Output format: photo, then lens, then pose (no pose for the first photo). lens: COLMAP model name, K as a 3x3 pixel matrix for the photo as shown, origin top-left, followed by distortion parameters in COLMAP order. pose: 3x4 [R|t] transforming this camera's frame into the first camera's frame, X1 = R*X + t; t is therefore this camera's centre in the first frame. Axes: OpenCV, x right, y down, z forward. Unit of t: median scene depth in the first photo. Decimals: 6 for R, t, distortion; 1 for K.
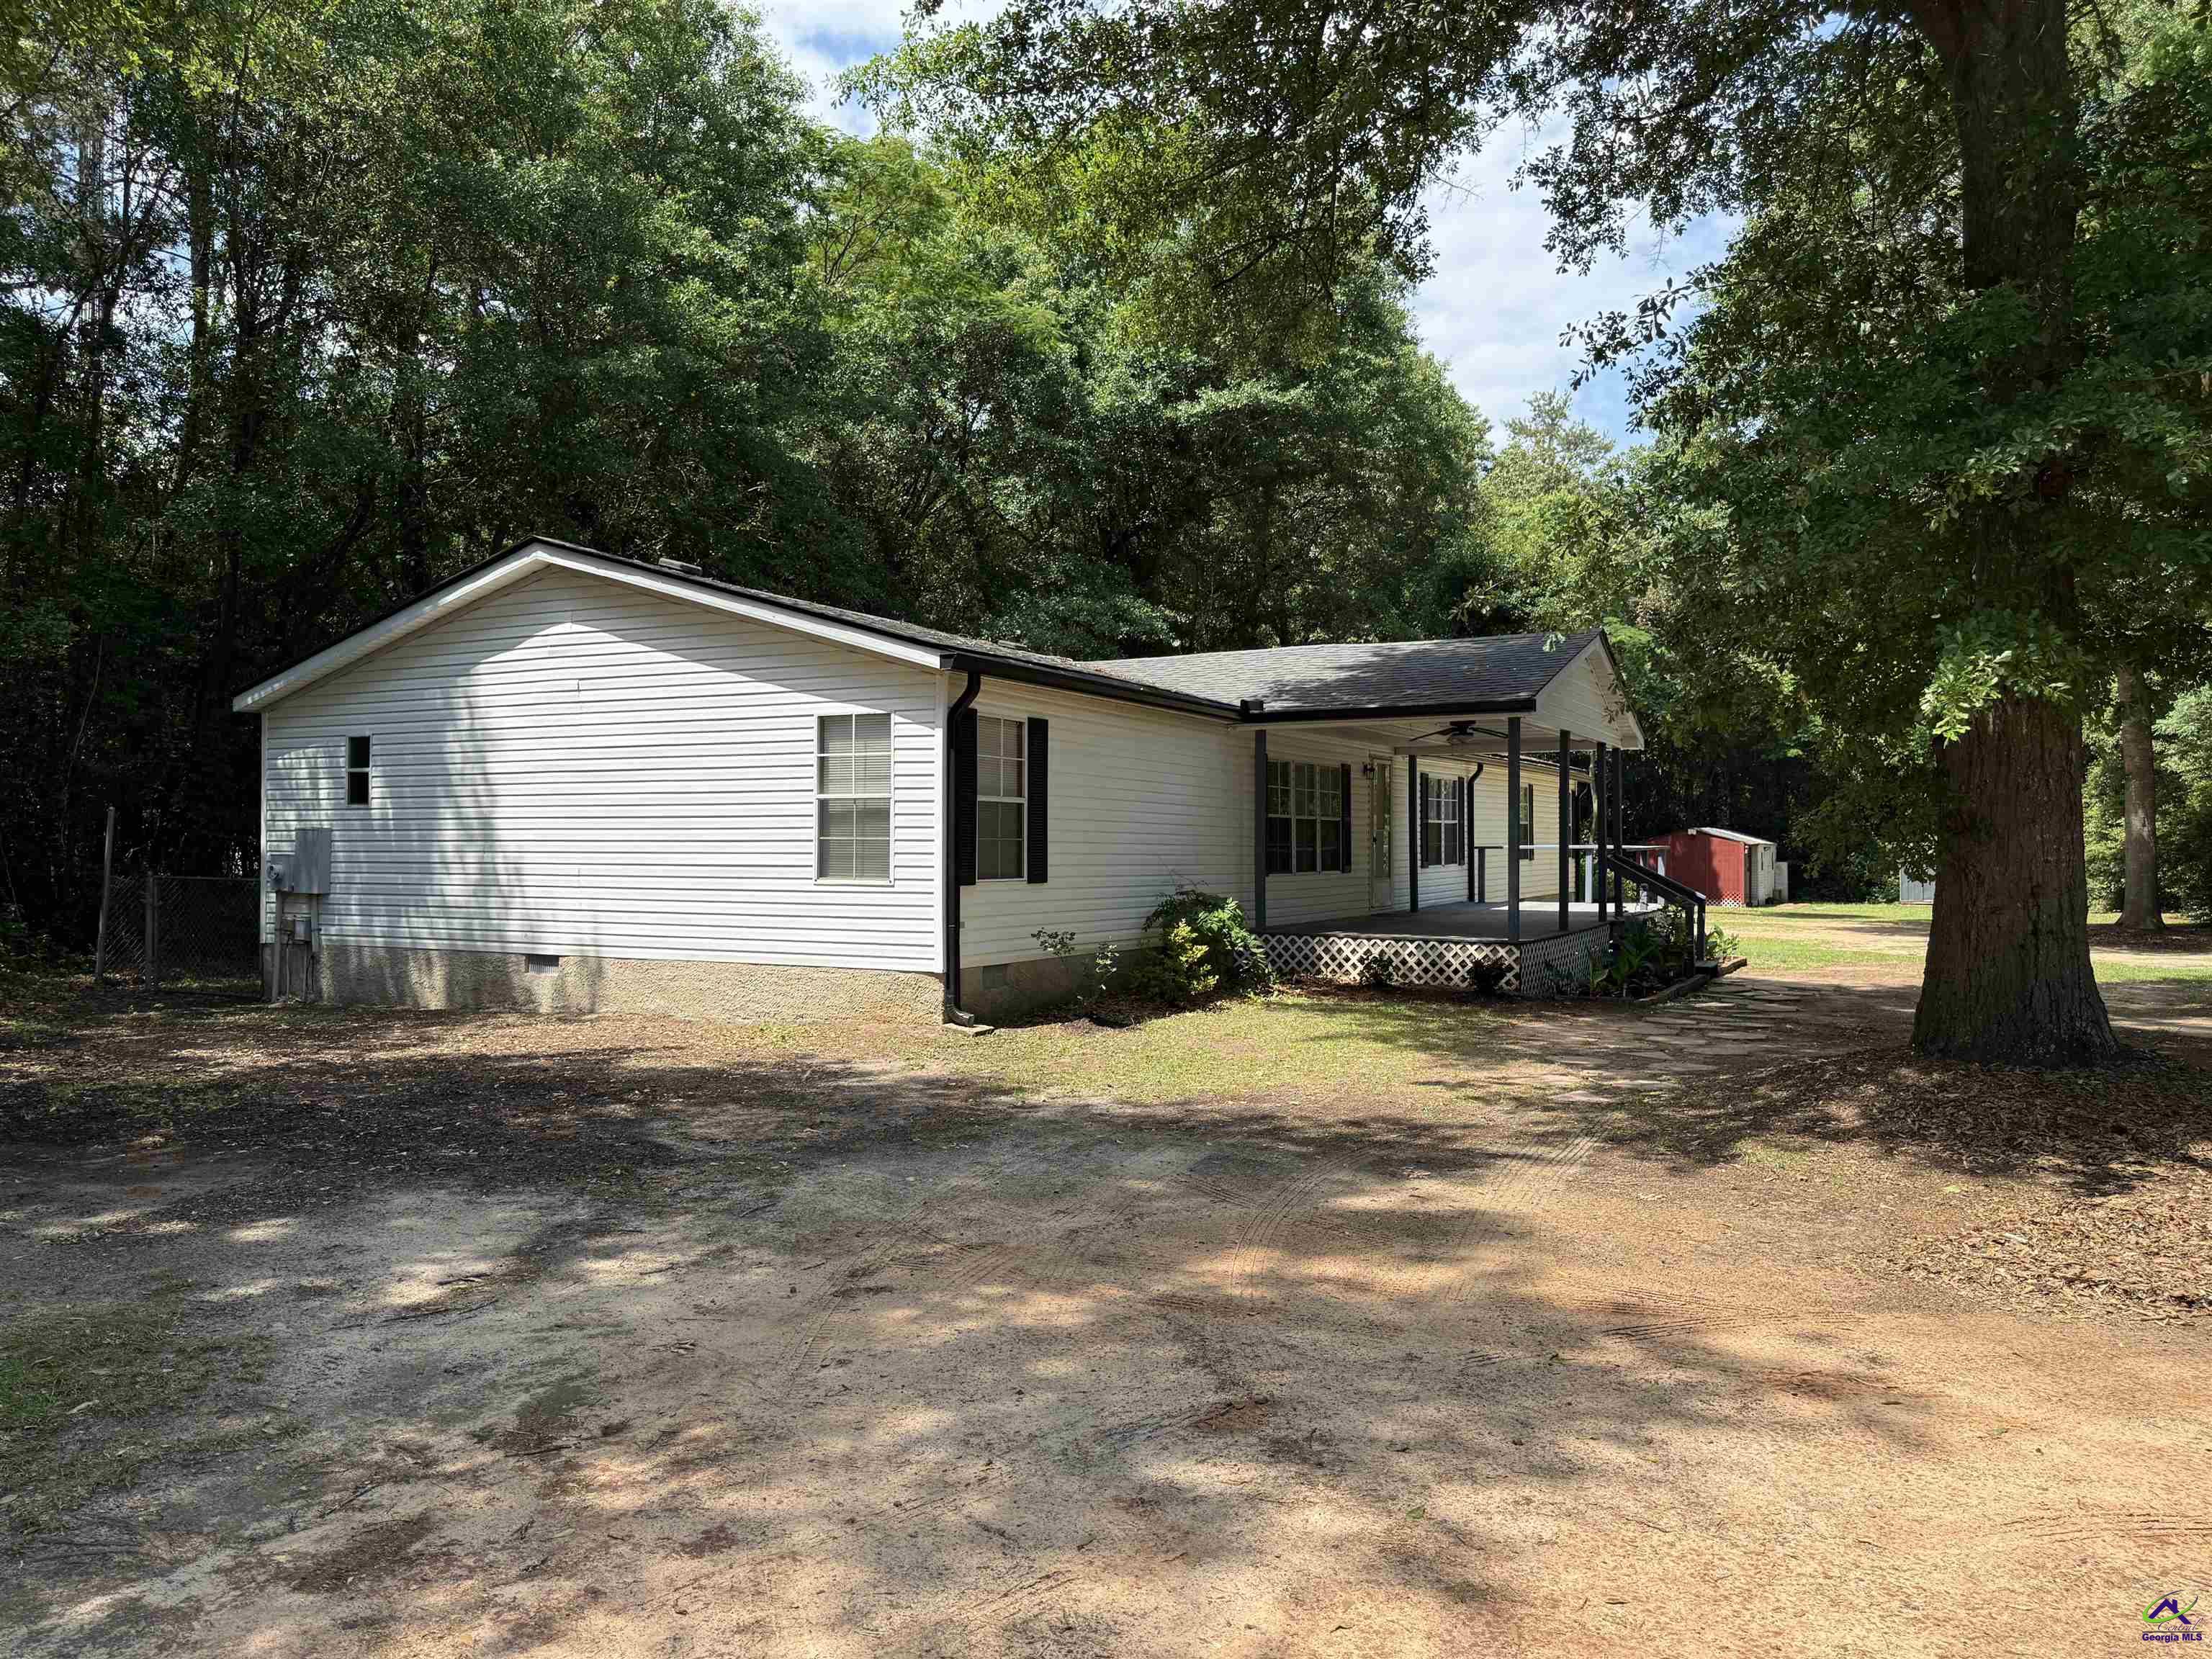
lens RADIAL K [[1524.2, 0, 1096.9], [0, 1524.2, 835.0], [0, 0, 1]] dist [0.138674, -0.305248]
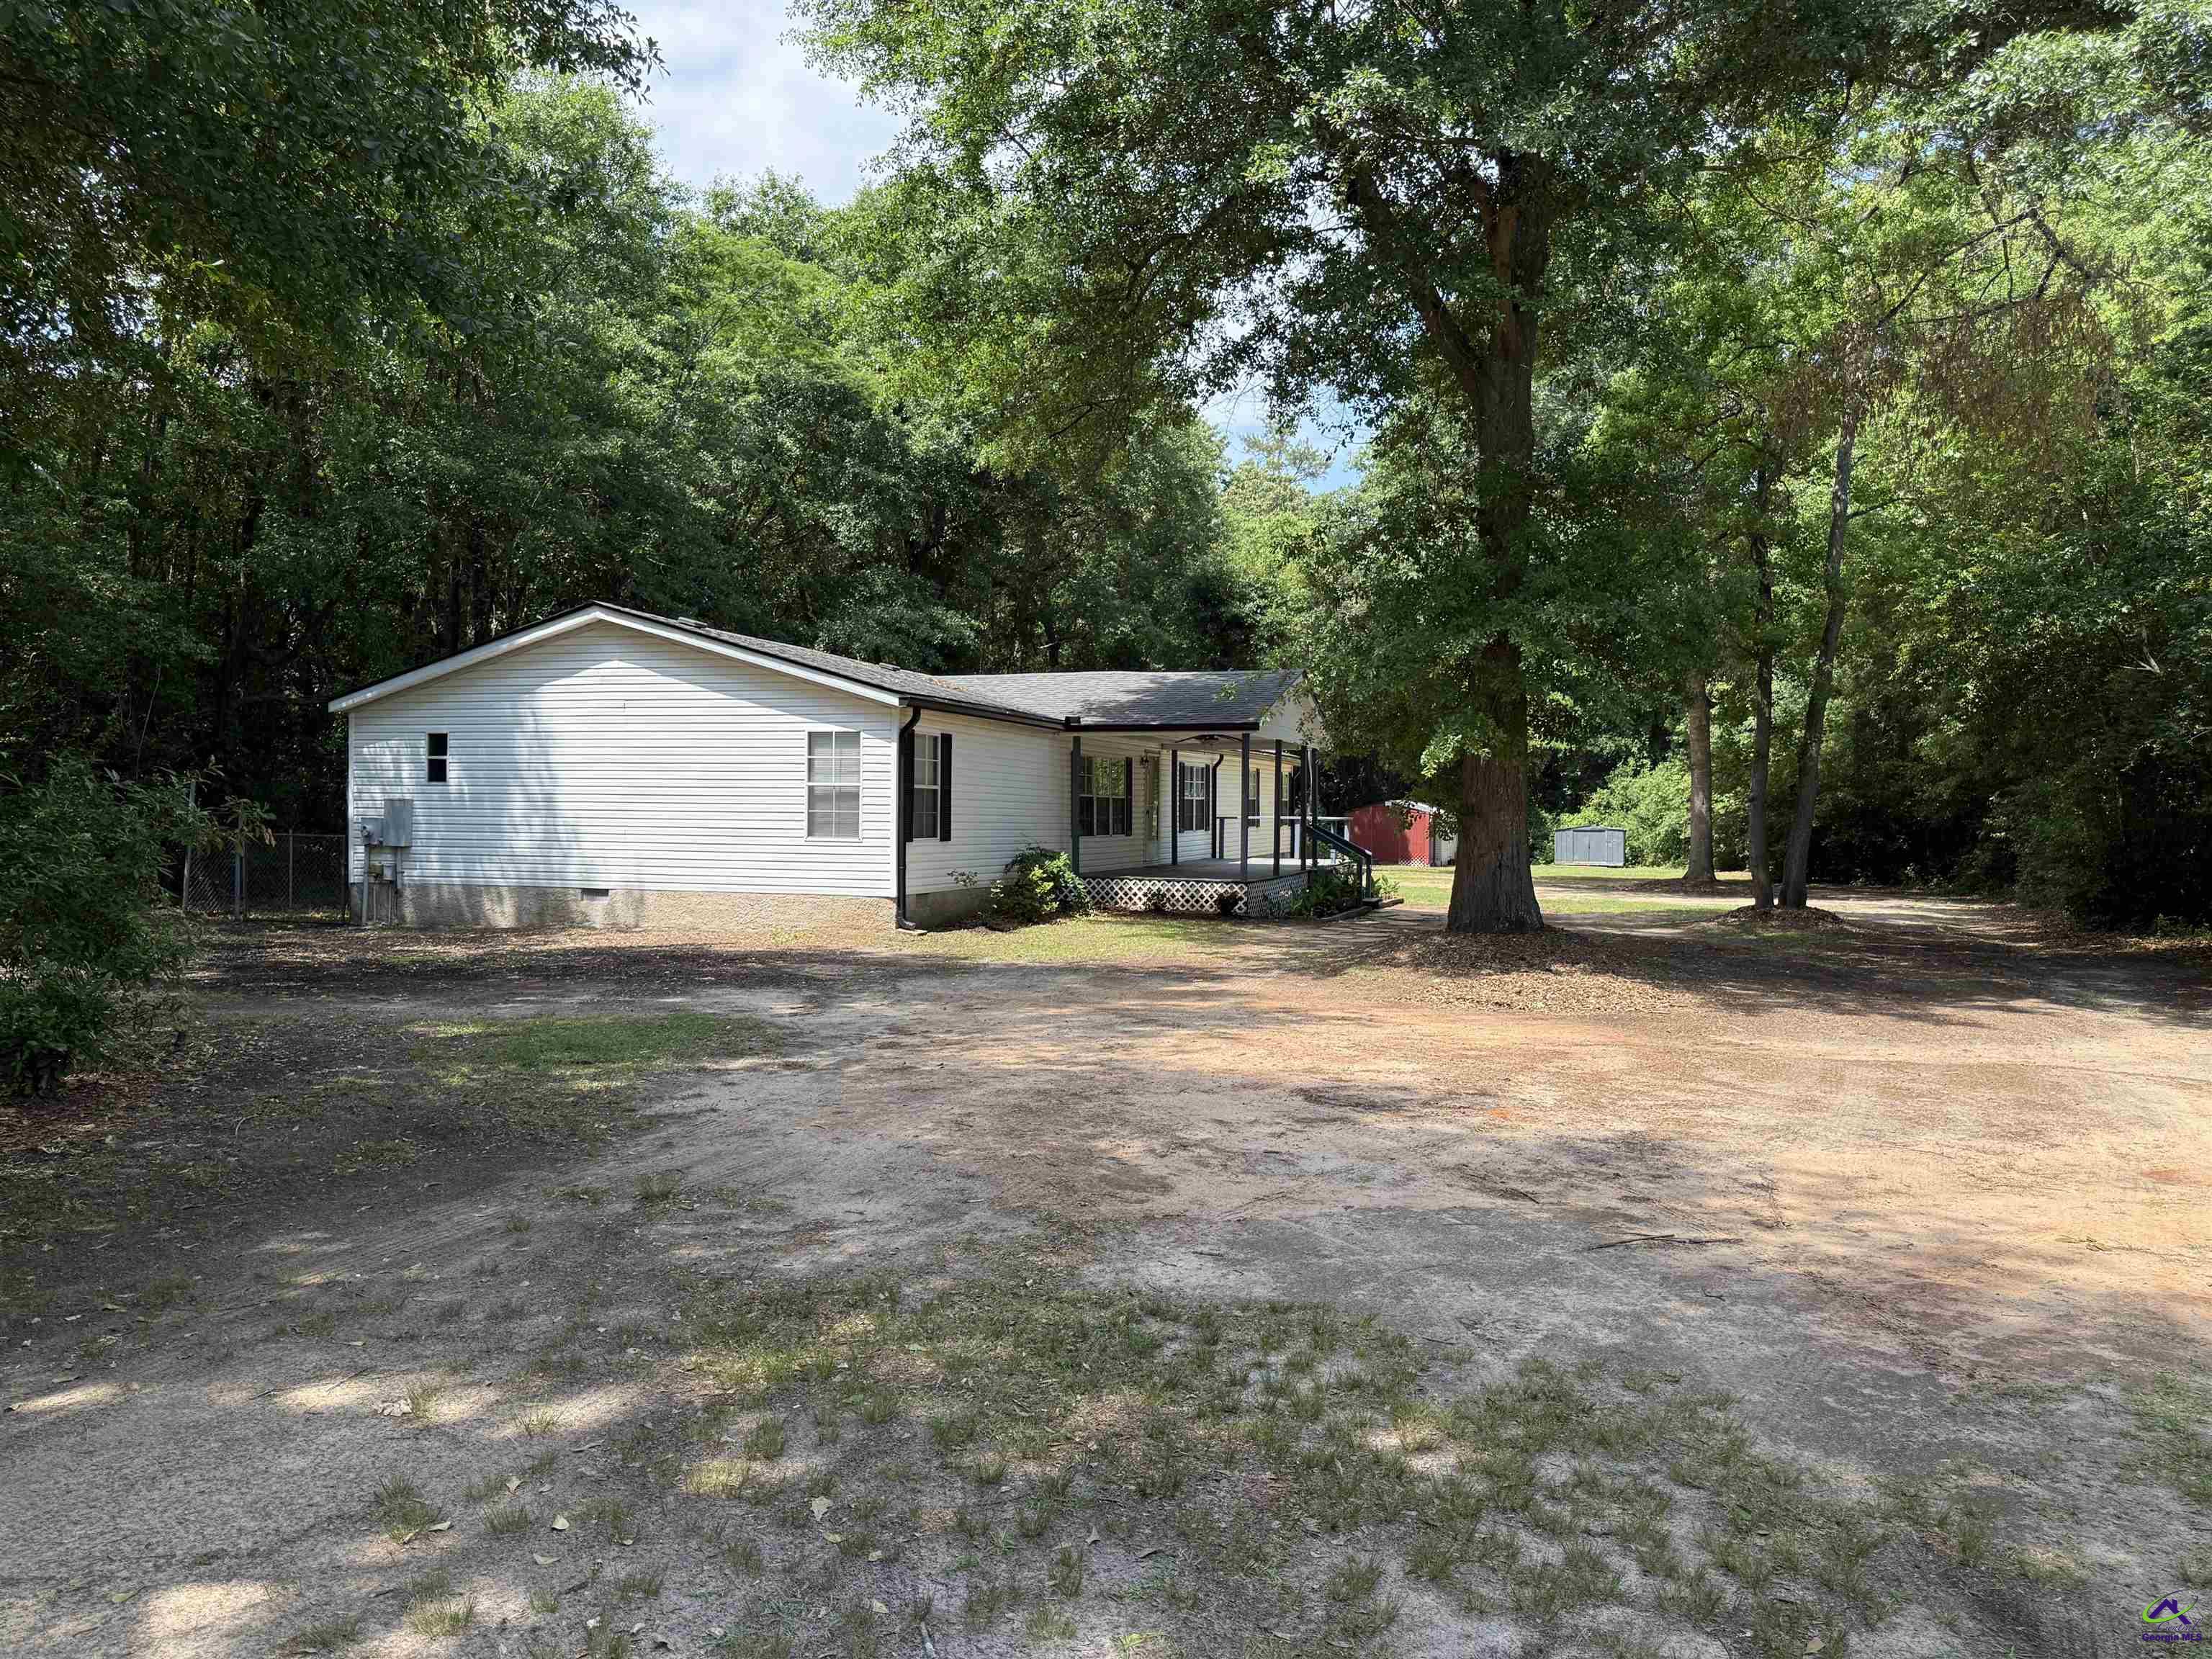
lens RADIAL K [[1563.4, 0, 1107.3], [0, 1563.4, 838.5], [0, 0, 1]] dist [0.019910, -0.036880]
pose [[0.984457, 0.005003, 0.175554, -0.131012], [-0.009446, 0.999656, 0.024482, -0.009427], [-0.175371, -0.025760, 0.984165, -0.487939]]
